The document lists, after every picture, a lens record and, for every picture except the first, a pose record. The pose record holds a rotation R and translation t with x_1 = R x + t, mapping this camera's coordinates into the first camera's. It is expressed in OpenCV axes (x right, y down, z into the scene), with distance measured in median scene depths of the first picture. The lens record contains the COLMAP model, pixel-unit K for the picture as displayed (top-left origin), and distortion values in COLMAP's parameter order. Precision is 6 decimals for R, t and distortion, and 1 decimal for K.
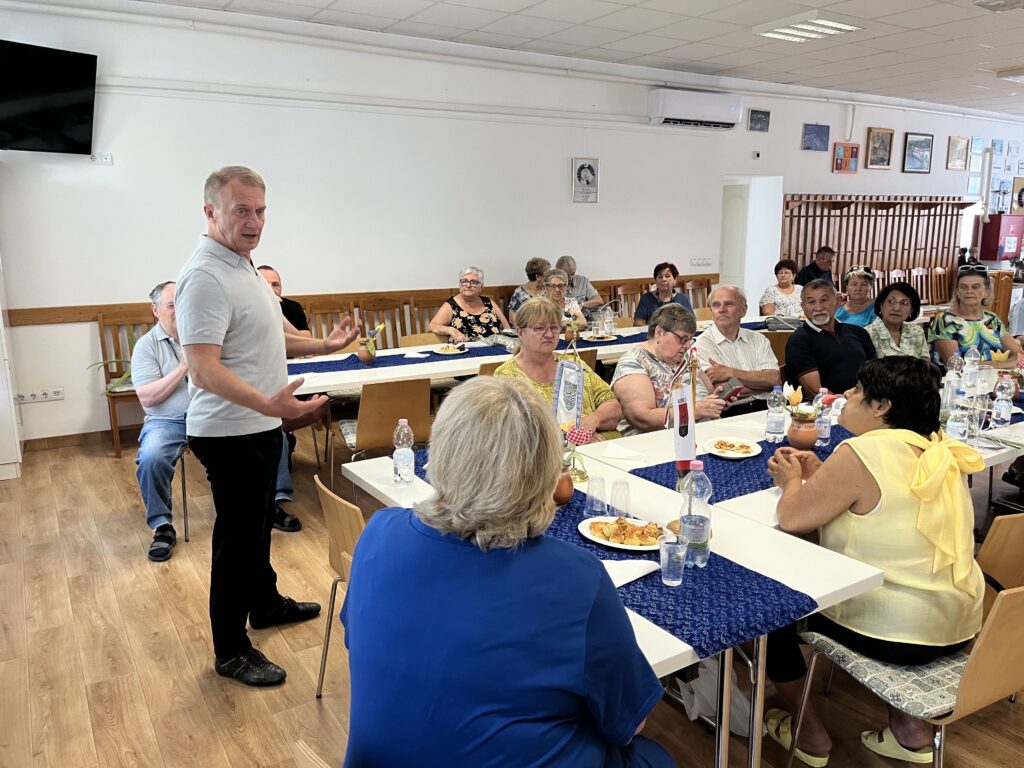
lens RADIAL K [[790.2, 0, 515.4], [0, 790.2, 385.7], [0, 0, 1]] dist [0.032415, -0.076539]
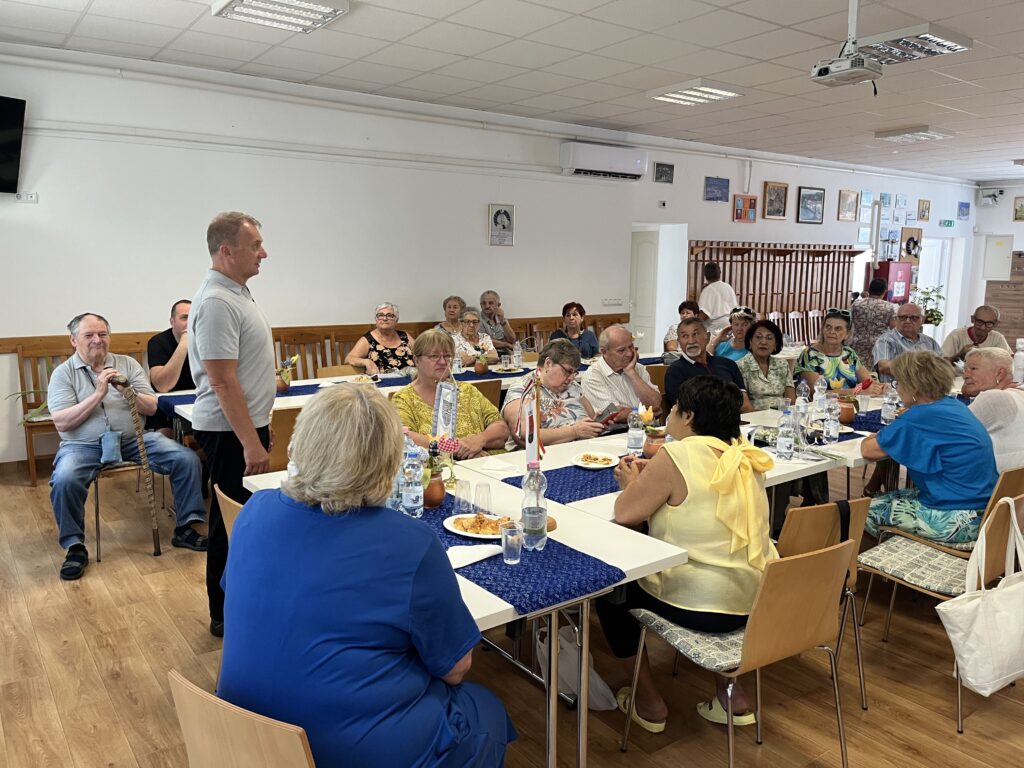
lens RADIAL K [[790.2, 0, 522.2], [0, 790.2, 378.6], [0, 0, 1]] dist [0.032415, -0.076539]
pose [[0.996374, 0.002955, 0.085031, 0.049808], [0.002036, 0.998282, -0.058555, 0.018936], [-0.085058, 0.058516, 0.994656, -0.094404]]
